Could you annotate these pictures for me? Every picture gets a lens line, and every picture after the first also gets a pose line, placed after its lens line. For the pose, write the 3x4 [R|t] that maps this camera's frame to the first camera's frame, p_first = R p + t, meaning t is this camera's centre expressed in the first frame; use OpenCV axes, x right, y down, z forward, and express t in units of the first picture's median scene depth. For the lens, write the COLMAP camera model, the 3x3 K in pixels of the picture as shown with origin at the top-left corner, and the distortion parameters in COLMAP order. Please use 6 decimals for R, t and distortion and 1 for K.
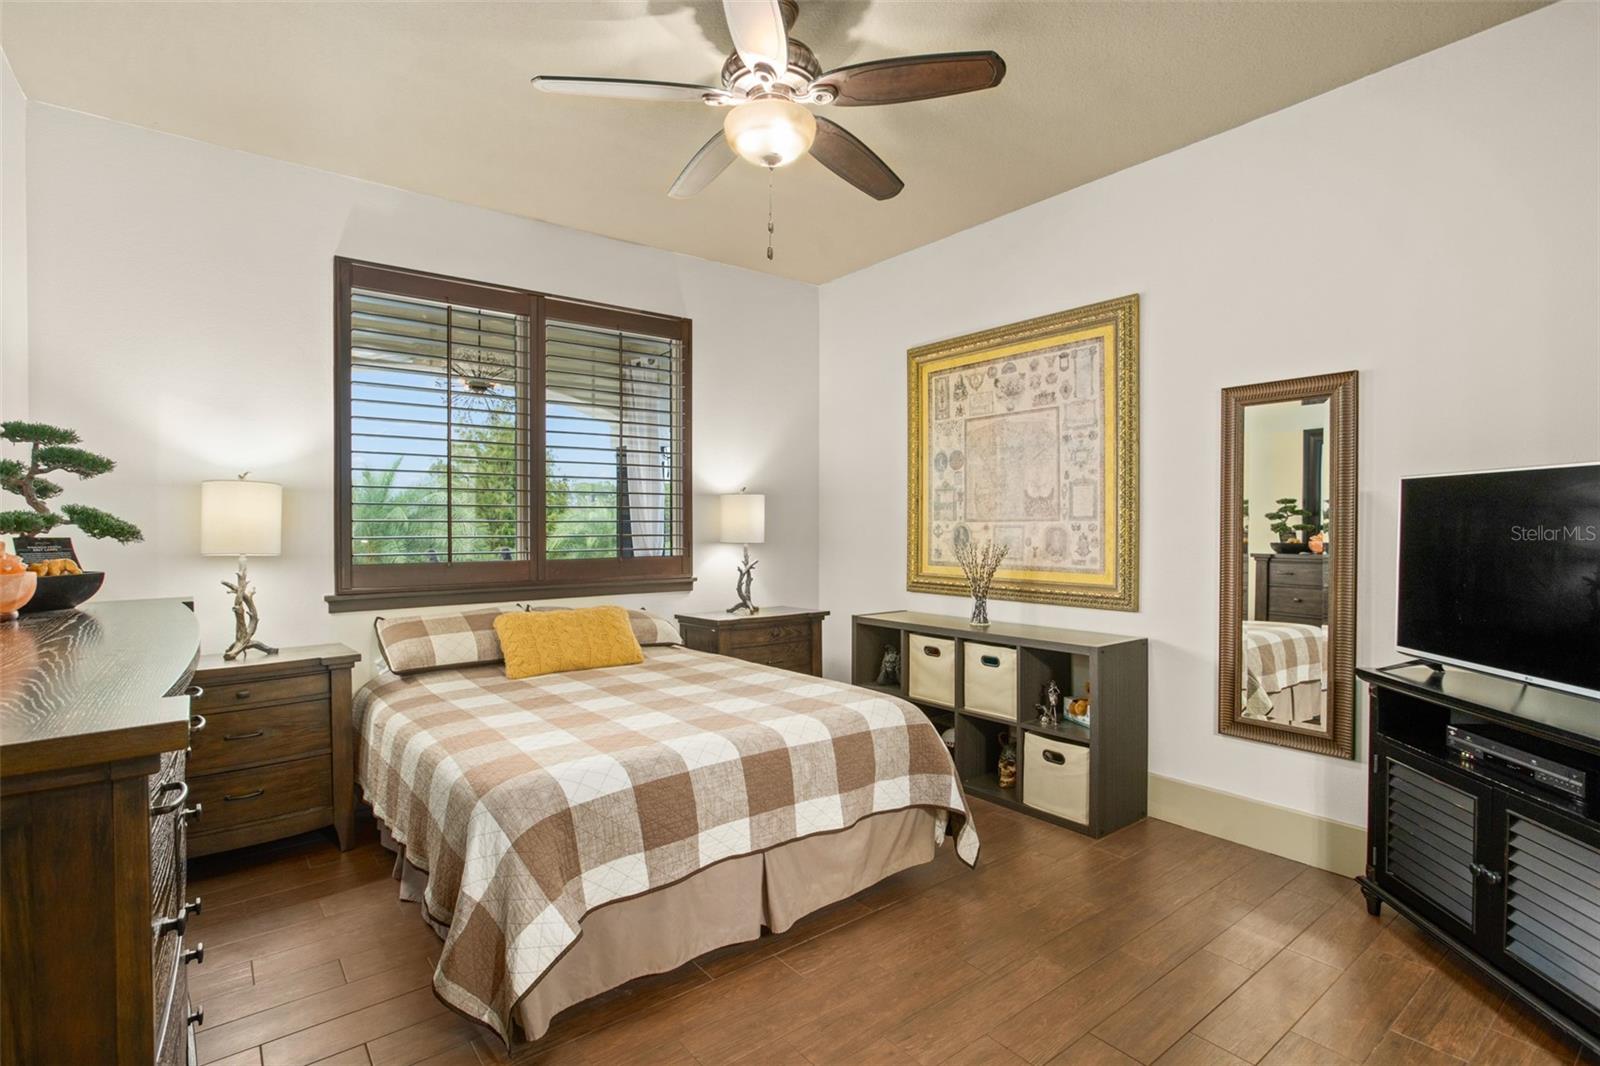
lens RADIAL K [[768.1, 0, 806.5], [0, 768.1, 532.7], [0, 0, 1]] dist [-0.018694, 0.009573]
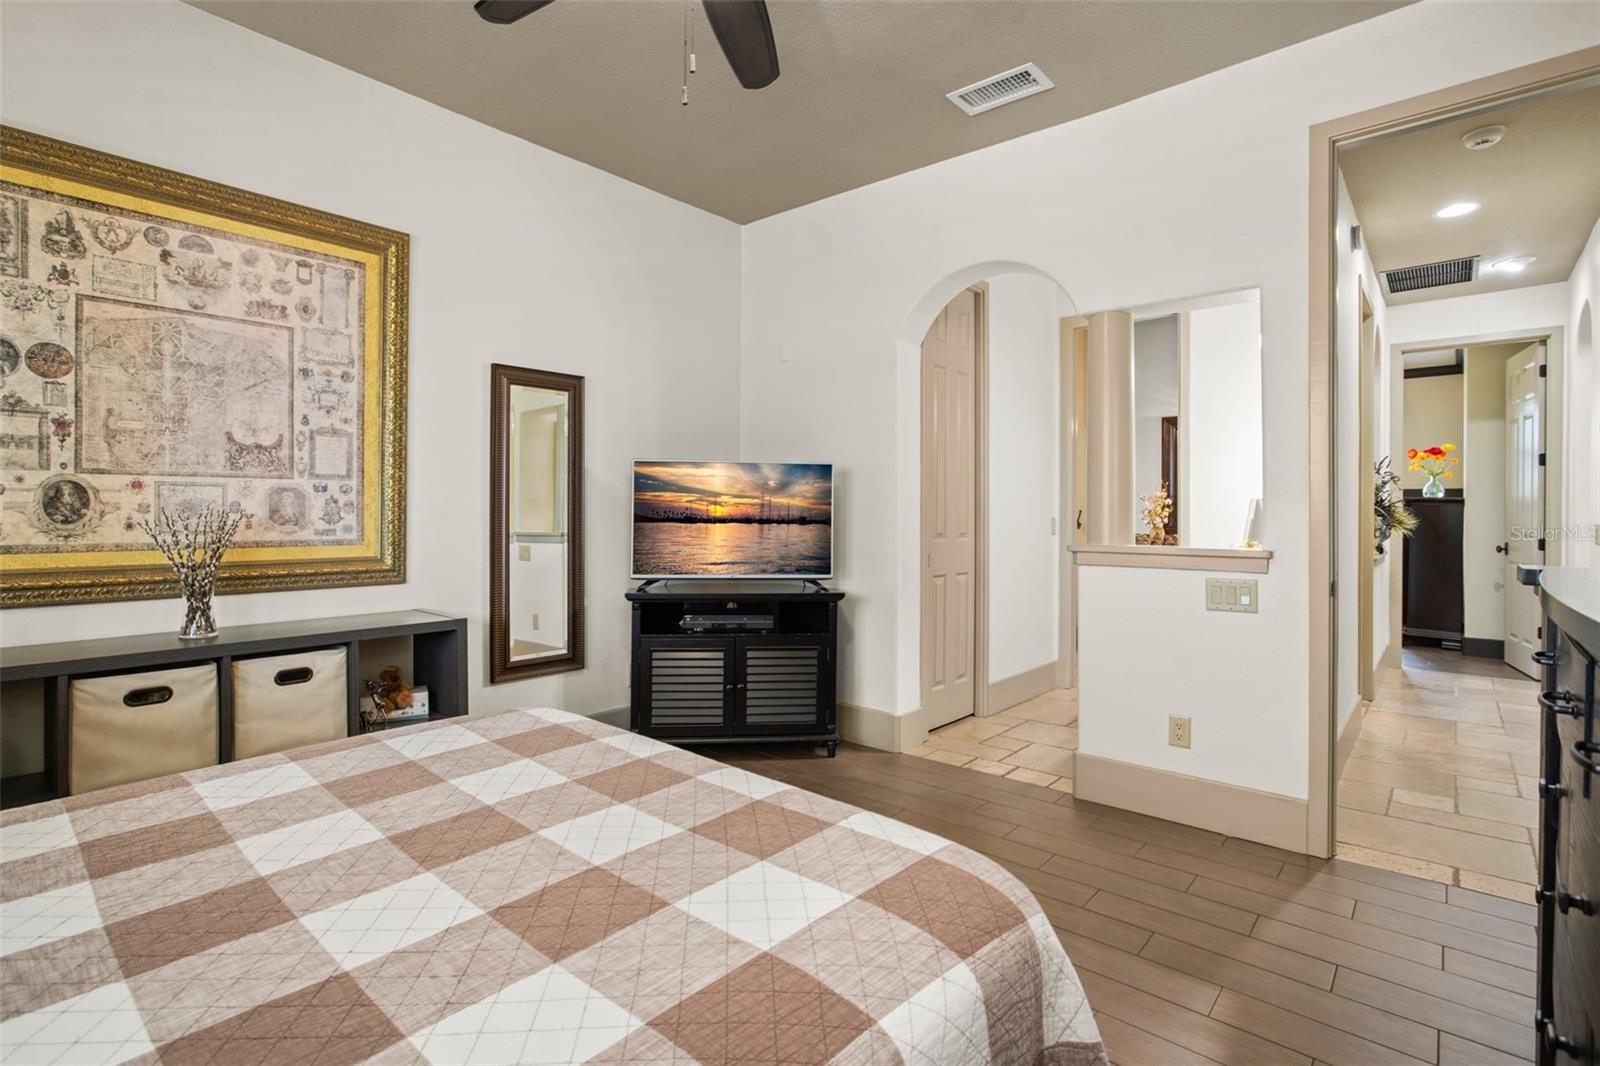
lens RADIAL K [[768.1, 0, 777.9], [0, 768.1, 516.7], [0, 0, 1]] dist [-0.018694, 0.009573]
pose [[-0.167127, -0.003670, 0.985929, -0.495380], [0.006332, 0.999968, 0.004796, 0.021247], [-0.985915, 0.007044, -0.167099, 0.657295]]
